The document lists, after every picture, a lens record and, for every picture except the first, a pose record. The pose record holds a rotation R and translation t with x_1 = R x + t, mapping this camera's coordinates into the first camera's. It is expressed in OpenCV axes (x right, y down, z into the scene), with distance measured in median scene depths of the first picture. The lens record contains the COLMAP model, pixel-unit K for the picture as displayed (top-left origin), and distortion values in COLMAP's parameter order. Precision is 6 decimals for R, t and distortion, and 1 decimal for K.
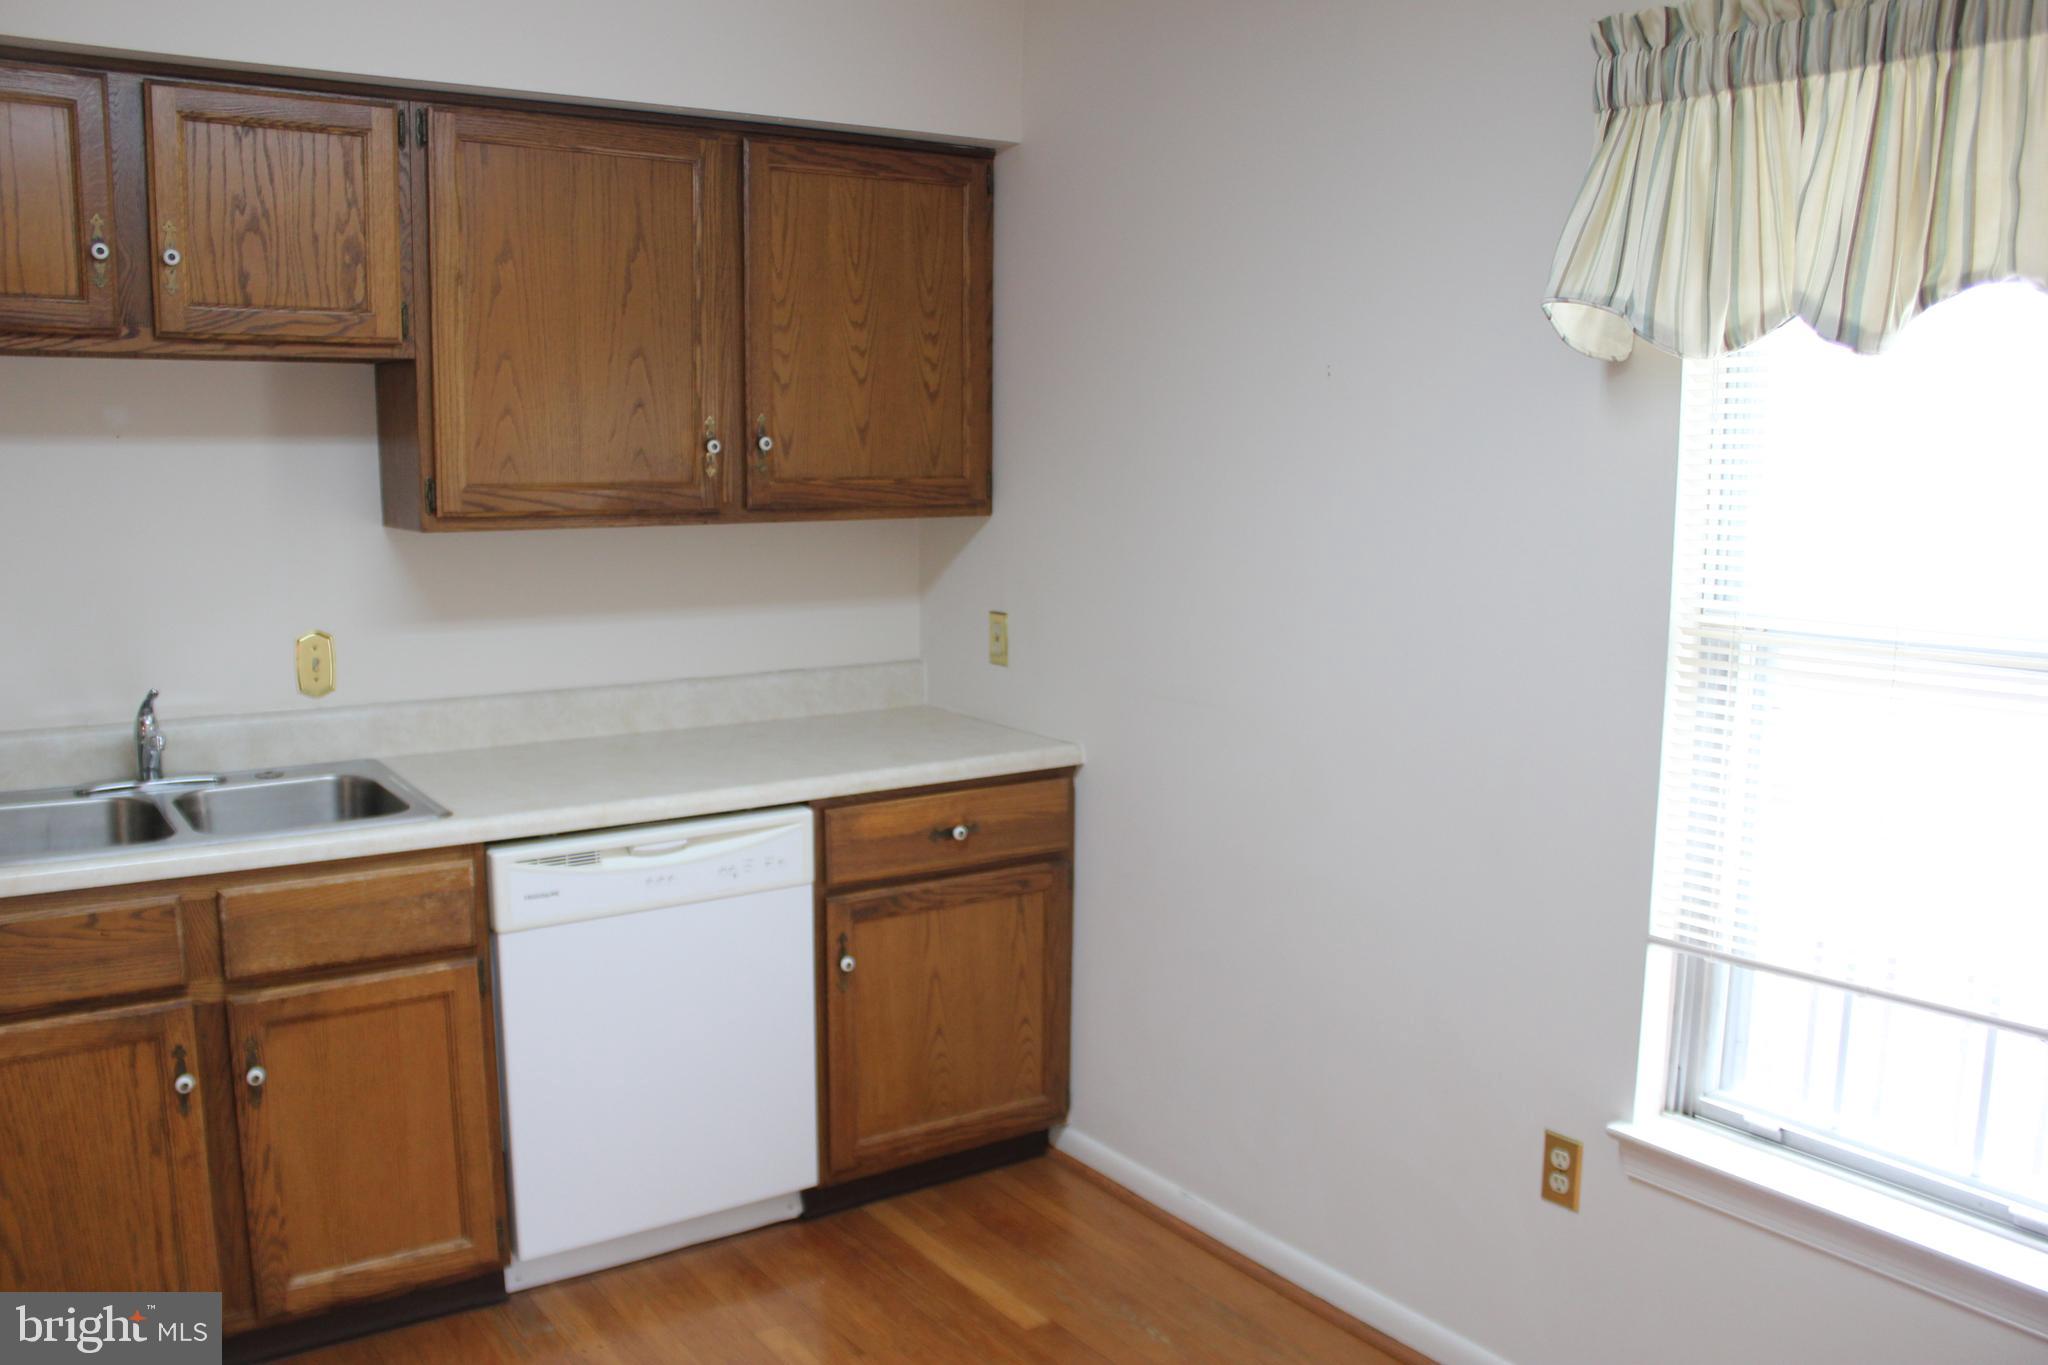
lens RADIAL K [[1744.5, 0, 995.7], [0, 1744.5, 775.8], [0, 0, 1]] dist [-0.144556, 0.110405]
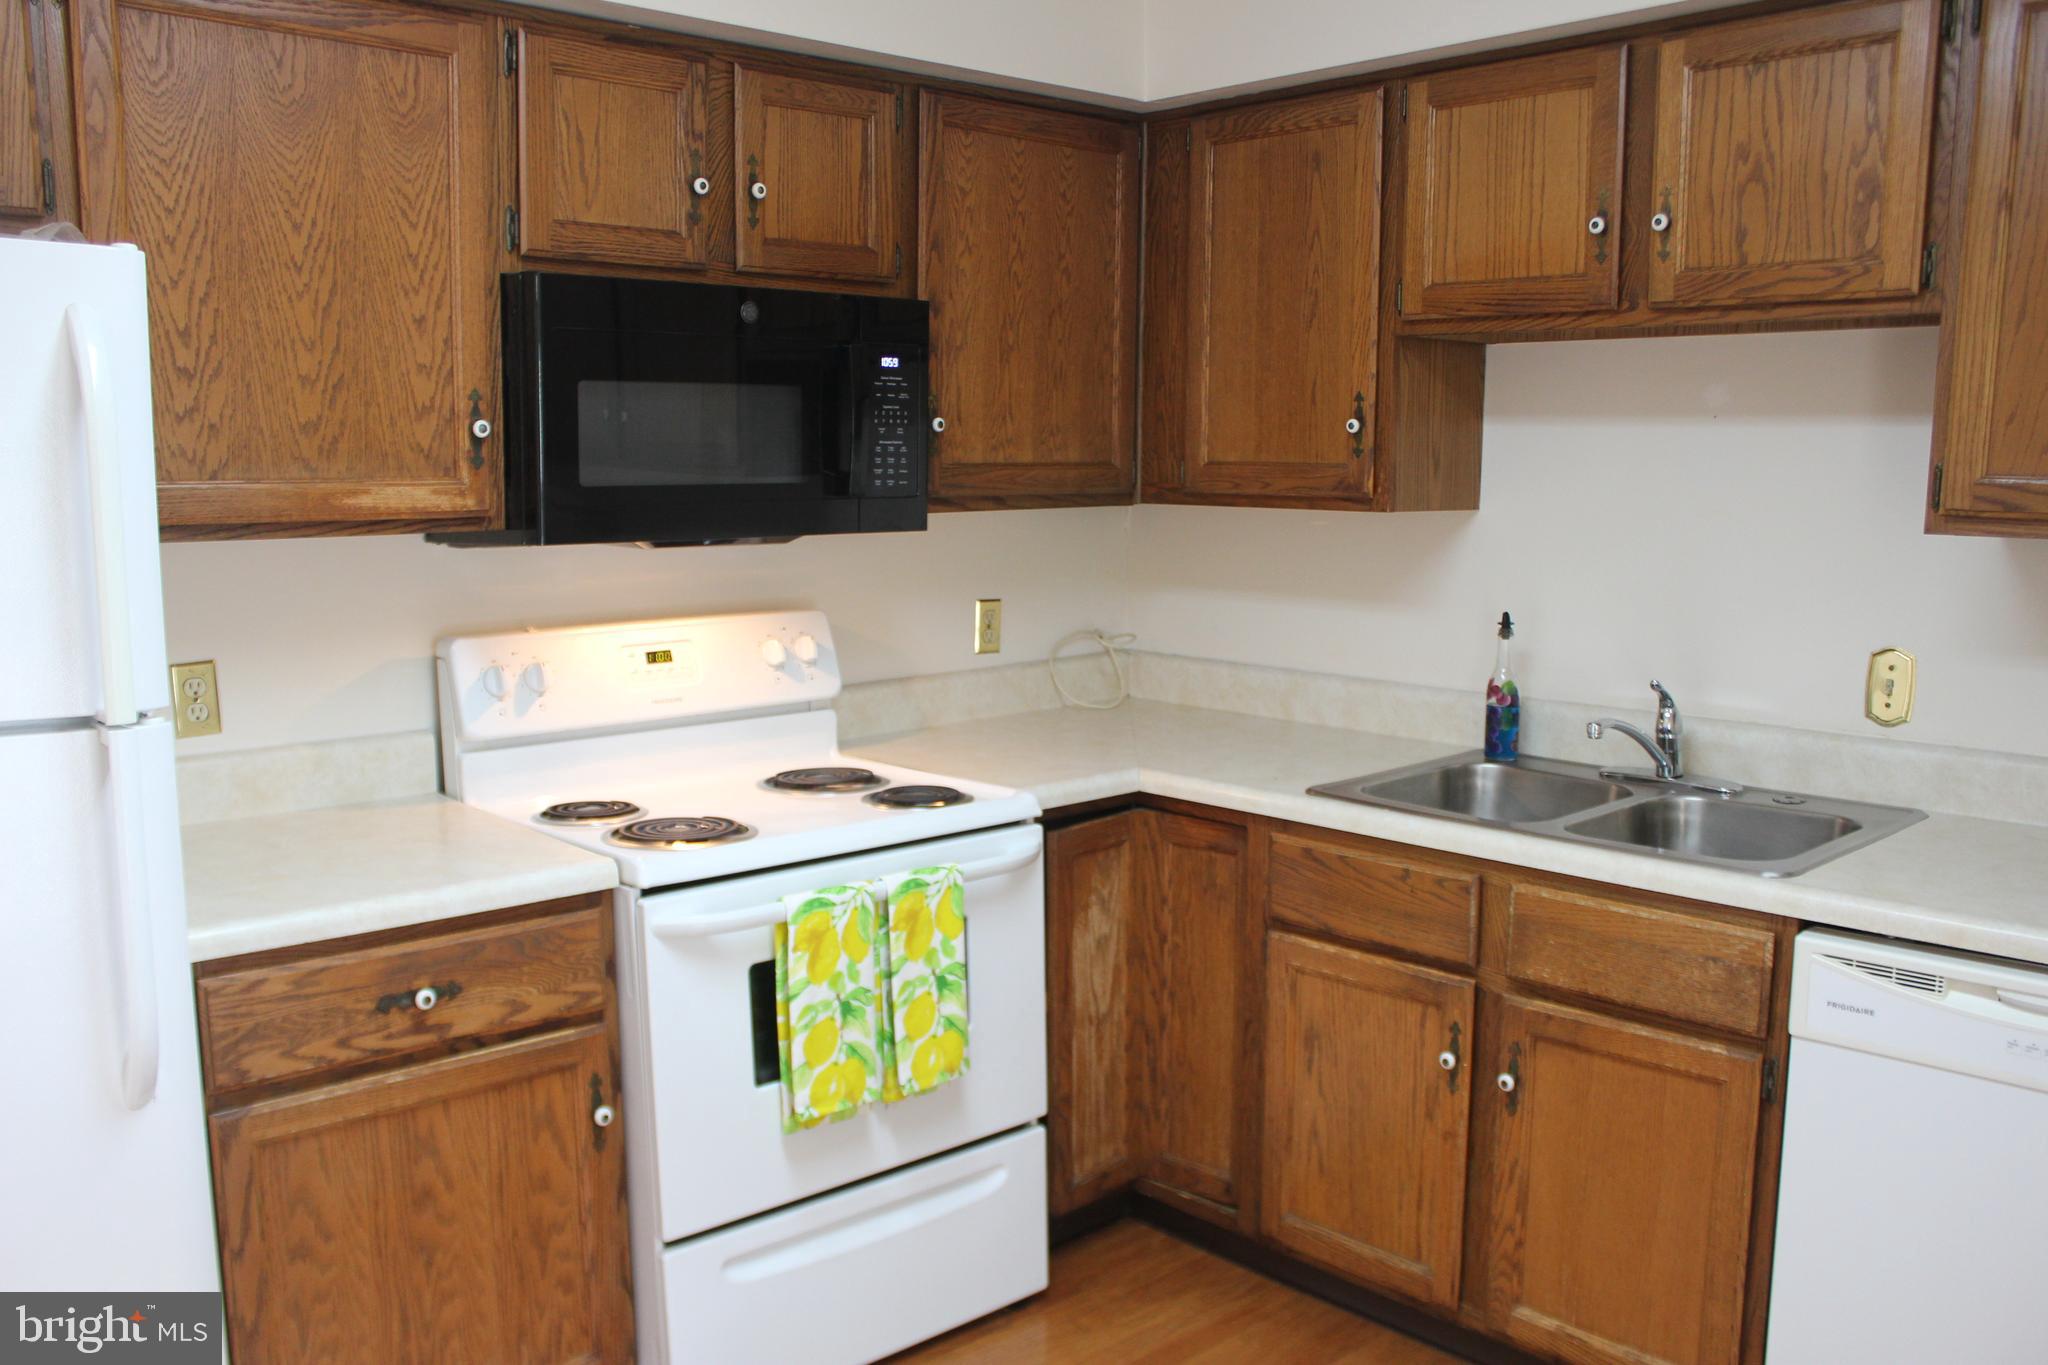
lens RADIAL K [[1744.5, 0, 995.7], [0, 1744.5, 775.8], [0, 0, 1]] dist [-0.144556, 0.110405]
pose [[0.129514, 0.167261, -0.977369, 0.422110], [-0.177828, 0.973608, 0.143053, -0.074109], [0.975502, 0.155276, 0.155839, 0.520818]]
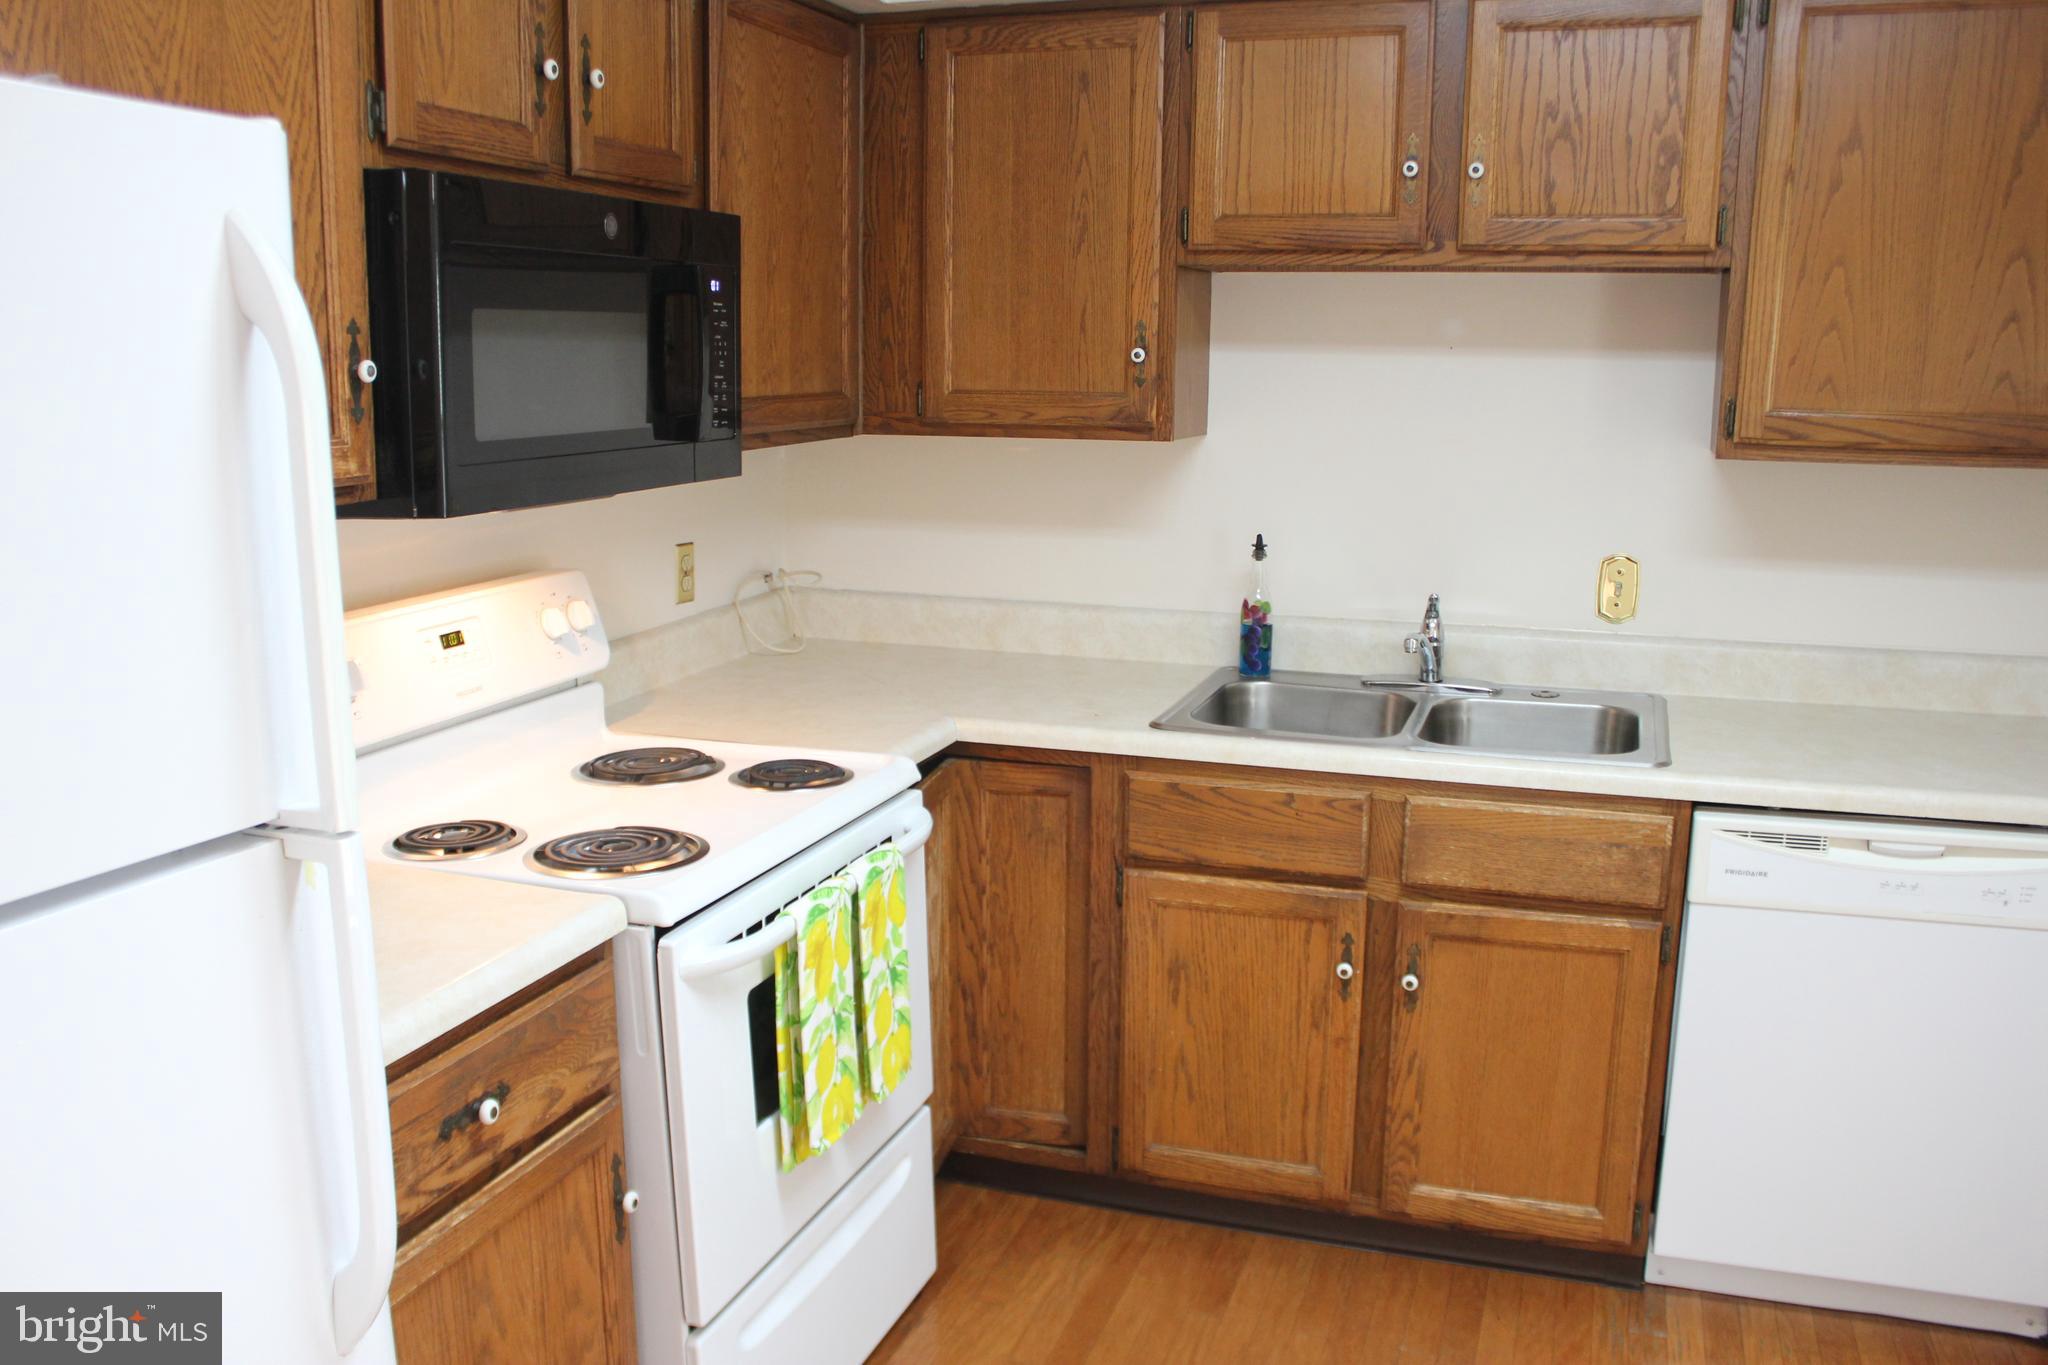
lens RADIAL K [[1744.5, 0, 995.7], [0, 1744.5, 775.8], [0, 0, 1]] dist [-0.144556, 0.110405]
pose [[0.587523, 0.182207, -0.788427, 0.203468], [-0.141519, 0.982441, 0.121586, -0.033797], [0.796736, 0.040143, 0.602992, 0.164641]]
